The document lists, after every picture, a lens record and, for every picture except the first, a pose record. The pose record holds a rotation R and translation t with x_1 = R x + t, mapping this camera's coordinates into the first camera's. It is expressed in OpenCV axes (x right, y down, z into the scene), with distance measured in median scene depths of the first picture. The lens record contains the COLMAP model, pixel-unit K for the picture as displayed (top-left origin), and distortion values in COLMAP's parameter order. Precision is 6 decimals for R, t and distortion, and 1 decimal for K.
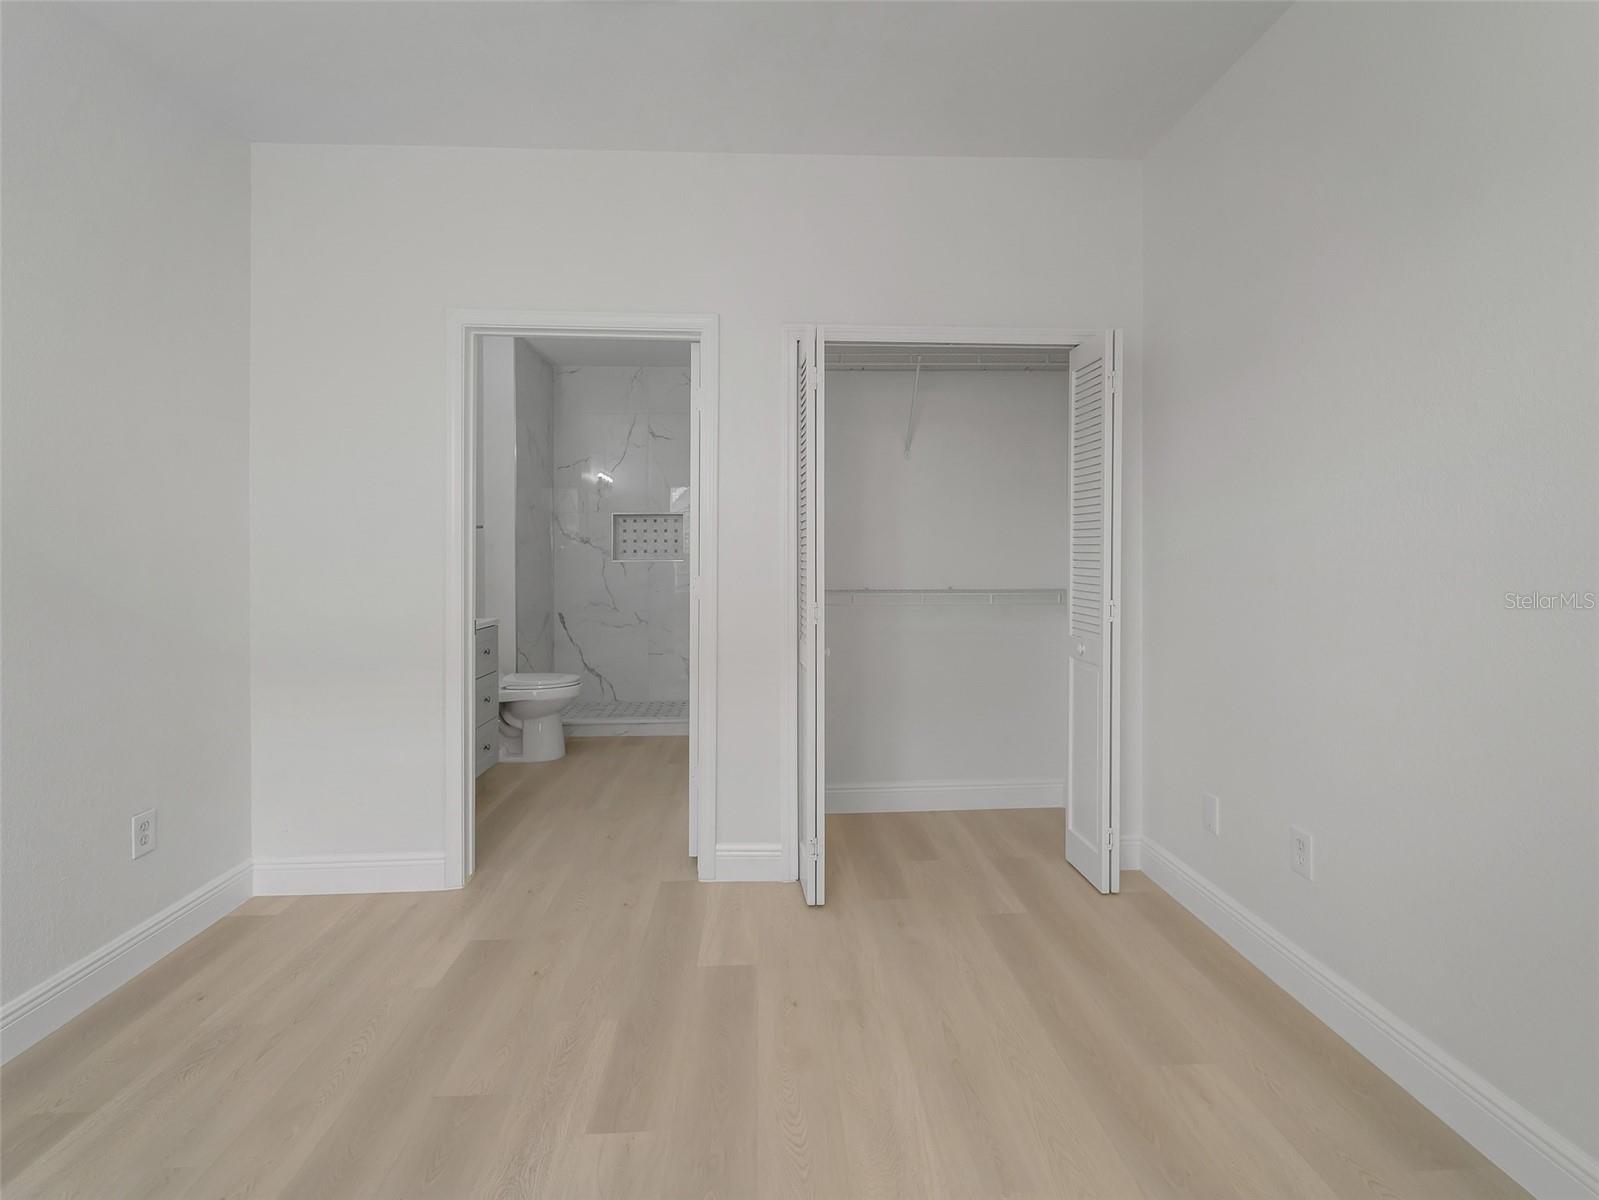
lens RADIAL K [[743.8, 0, 806.8], [0, 743.8, 556.1], [0, 0, 1]] dist [-0.000231, -0.000491]
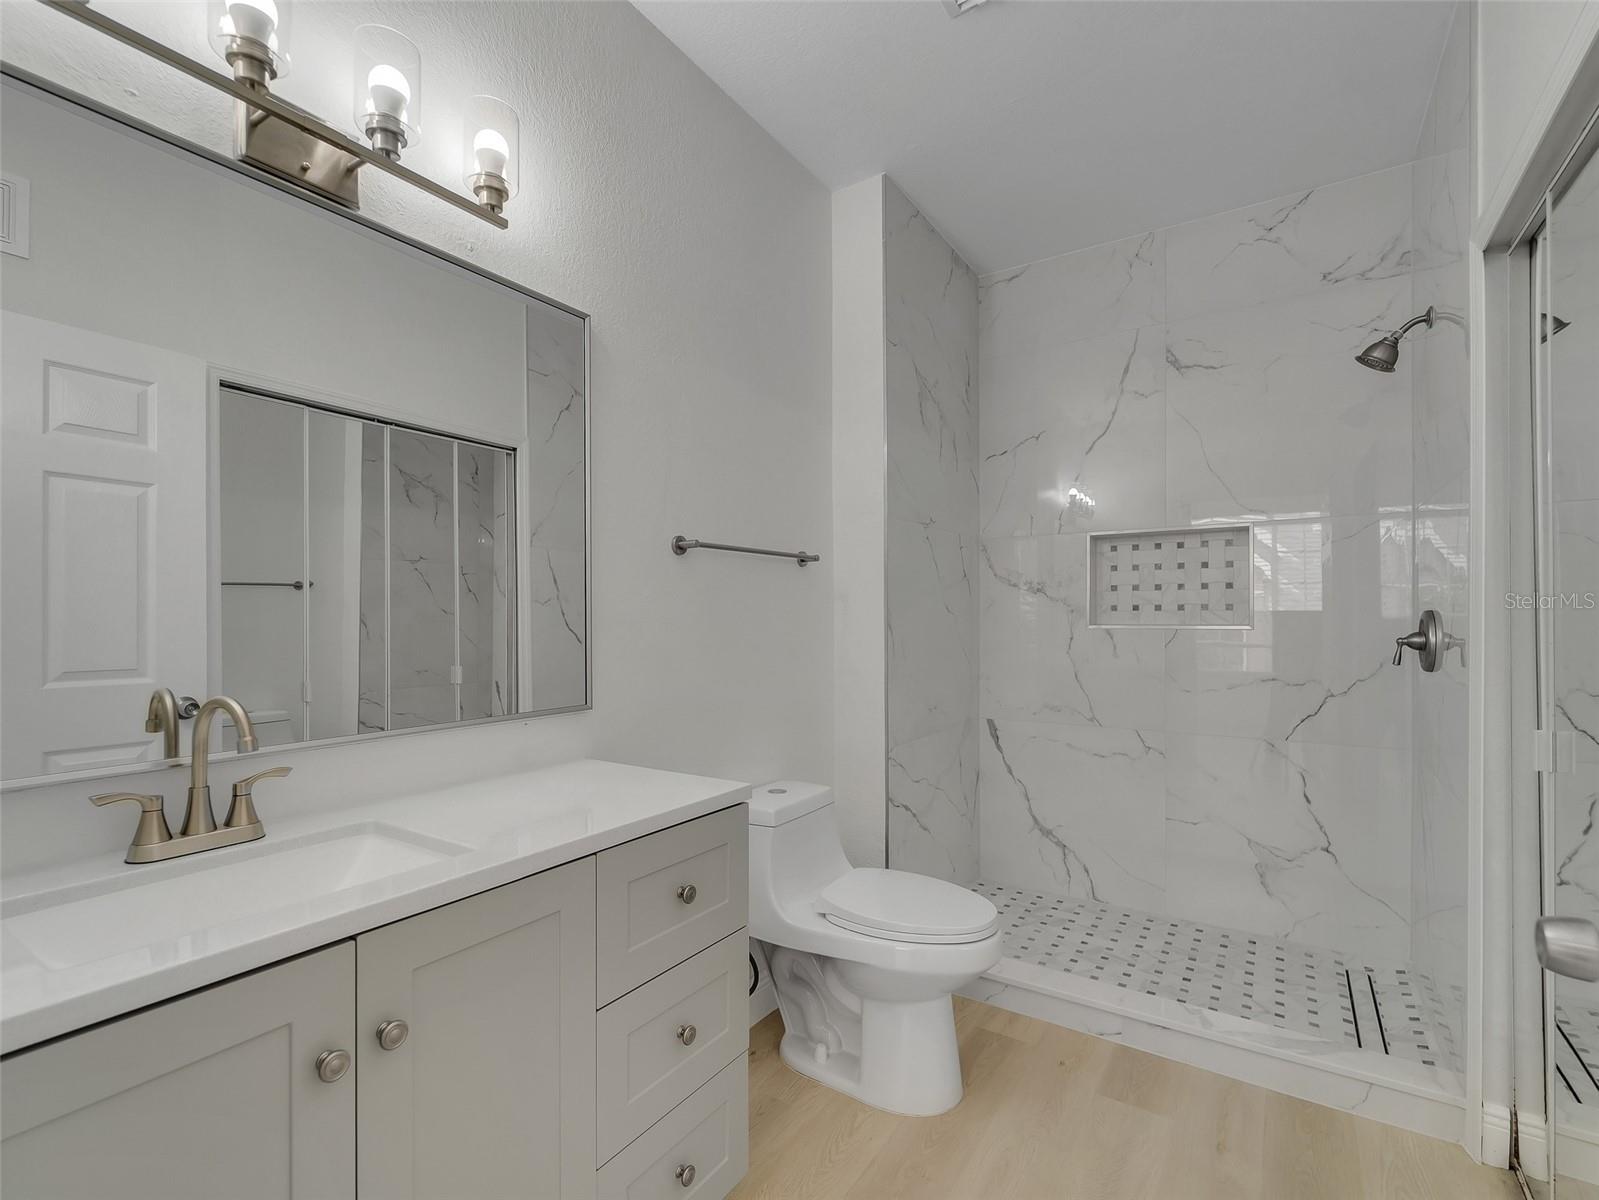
lens RADIAL K [[741.4, 0, 794.7], [0, 741.4, 619.1], [0, 0, 1]] dist [-0.001469, -0.000463]
pose [[0.799456, 0.002278, -0.600720, -0.126389], [-0.003183, 0.999995, -0.000445, 0.002242], [0.600716, 0.002268, 0.799459, 0.510223]]
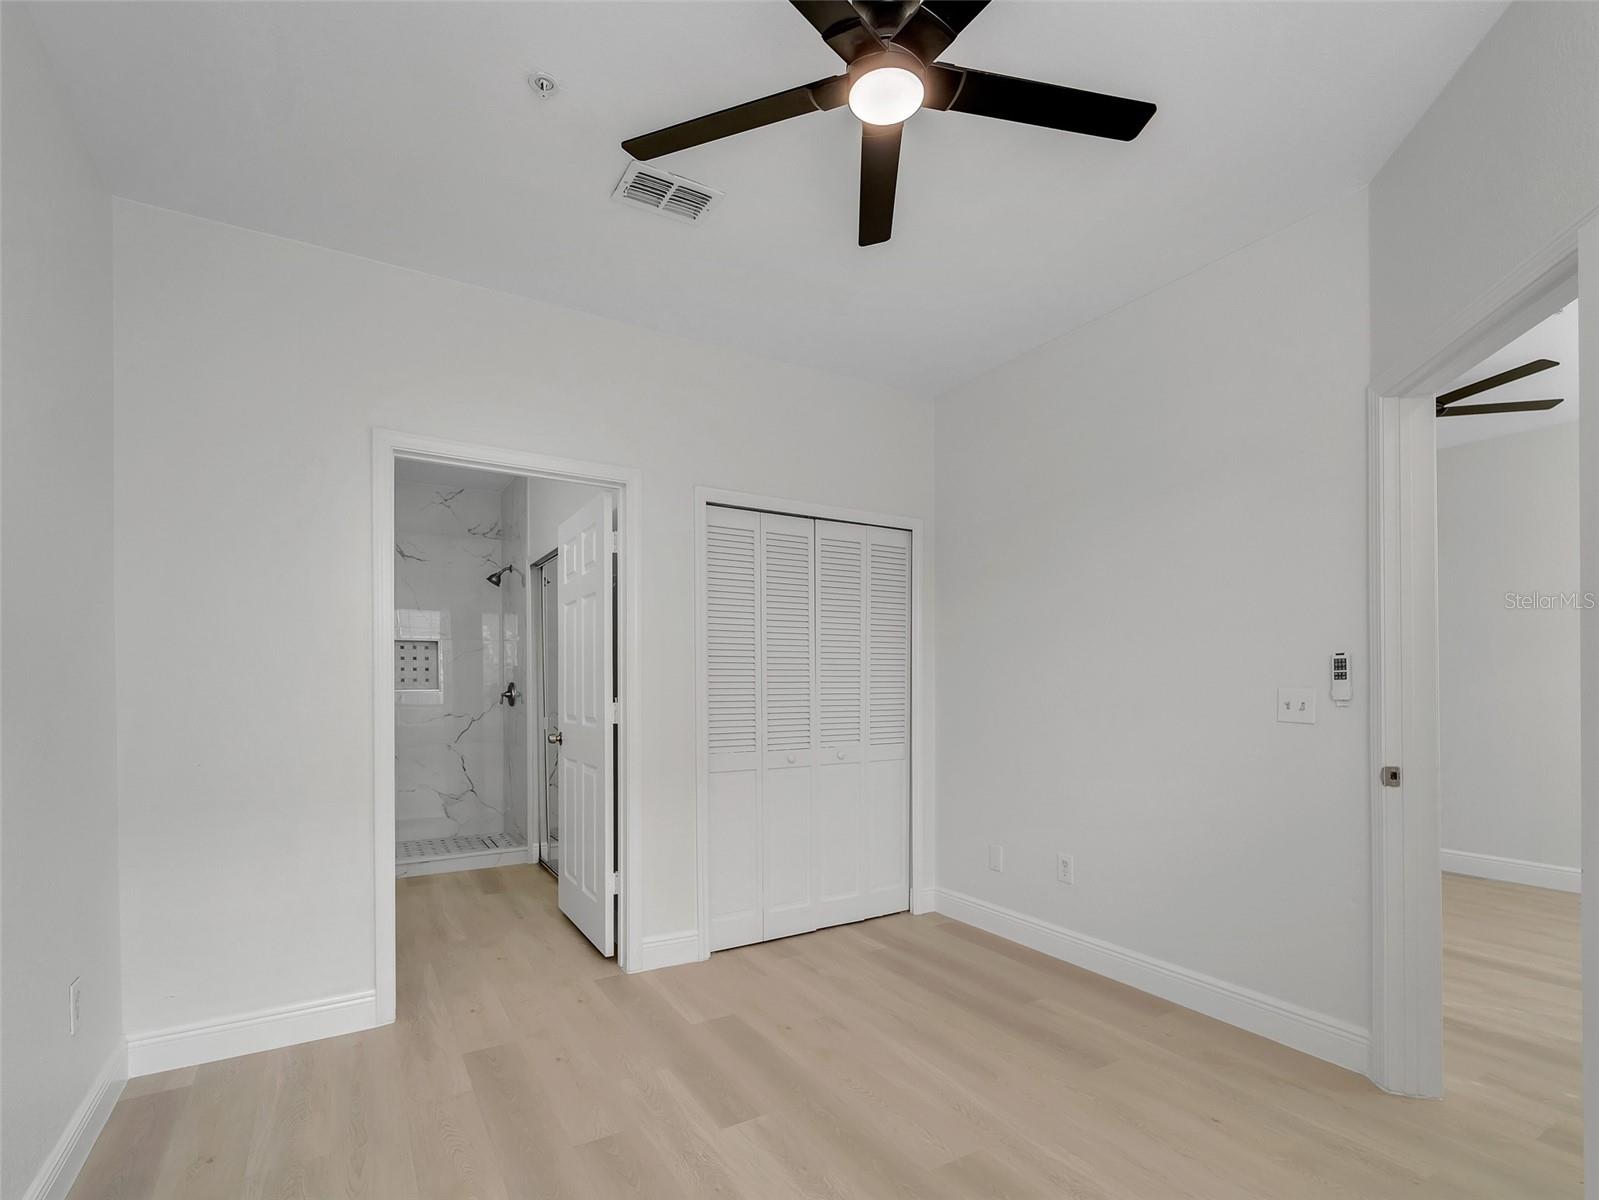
lens RADIAL K [[751.6, 0, 796.6], [0, 751.6, 694.2], [0, 0, 1]] dist [-0.001045, -0.000472]
pose [[0.888585, -0.008888, 0.458626, -0.217934], [0.003268, 0.999910, 0.013047, 0.000240], [-0.458700, -0.010094, 0.888534, -0.061566]]
